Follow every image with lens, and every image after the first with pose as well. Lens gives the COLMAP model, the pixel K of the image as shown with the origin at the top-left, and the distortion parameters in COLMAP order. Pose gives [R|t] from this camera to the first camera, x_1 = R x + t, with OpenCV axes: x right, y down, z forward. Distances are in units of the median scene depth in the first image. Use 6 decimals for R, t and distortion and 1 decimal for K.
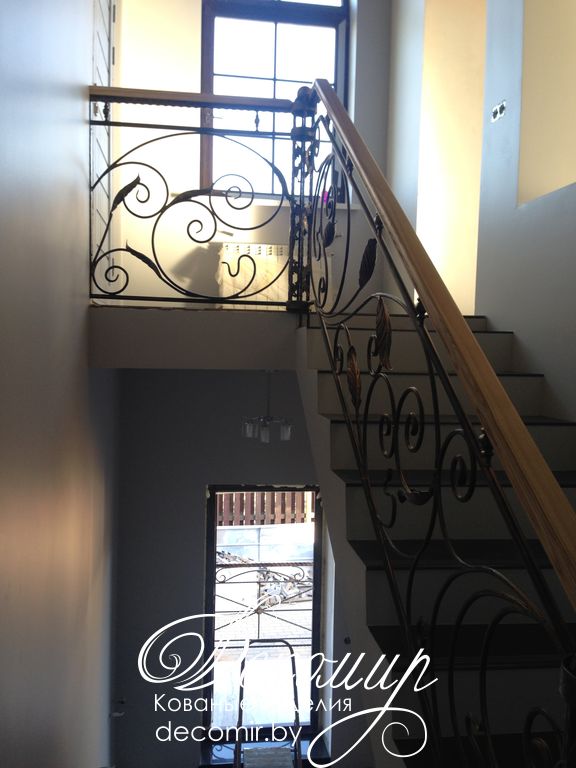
lens RADIAL K [[708.6, 0, 286.6], [0, 708.6, 382.5], [0, 0, 1]] dist [0.050996, 0.000000]
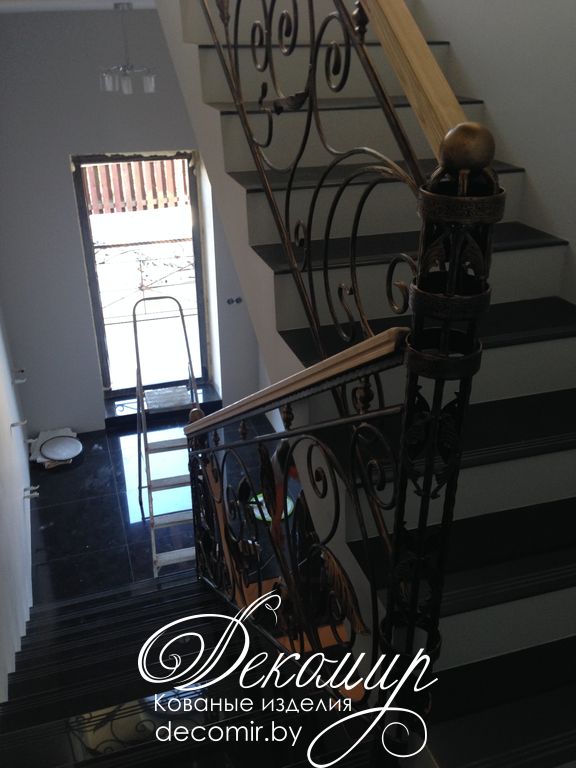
lens RADIAL K [[708.6, 0, 294.6], [0, 708.6, 387.8], [0, 0, 1]] dist [0.050996, 0.000000]
pose [[0.981010, -0.106679, 0.161984, -0.011280], [0.029675, 0.907874, 0.418191, 0.055871], [-0.191673, -0.405443, 0.893799, -0.037473]]
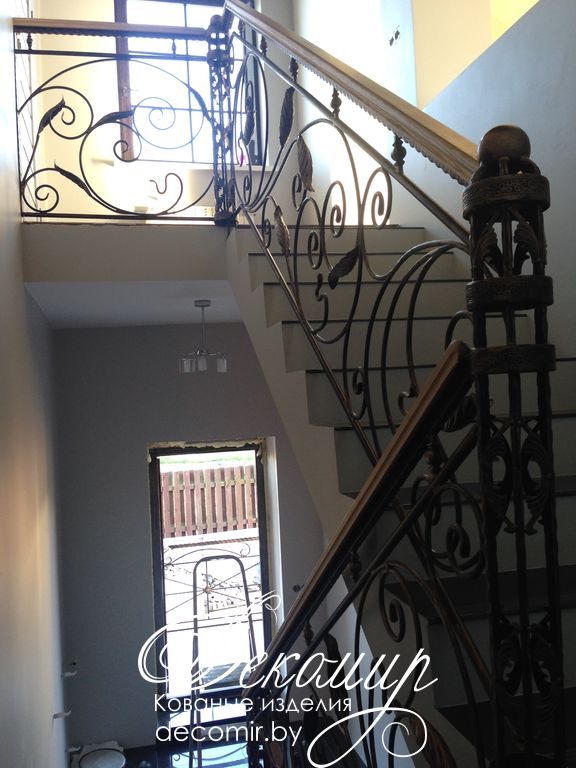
lens RADIAL K [[708.6, 0, 286.4], [0, 708.6, 389.2], [0, 0, 1]] dist [0.050996, 0.000000]
pose [[0.992691, -0.069394, 0.098737, -0.015808], [0.076187, 0.994855, -0.066775, 0.223823], [-0.093595, 0.073810, 0.992871, -0.042078]]
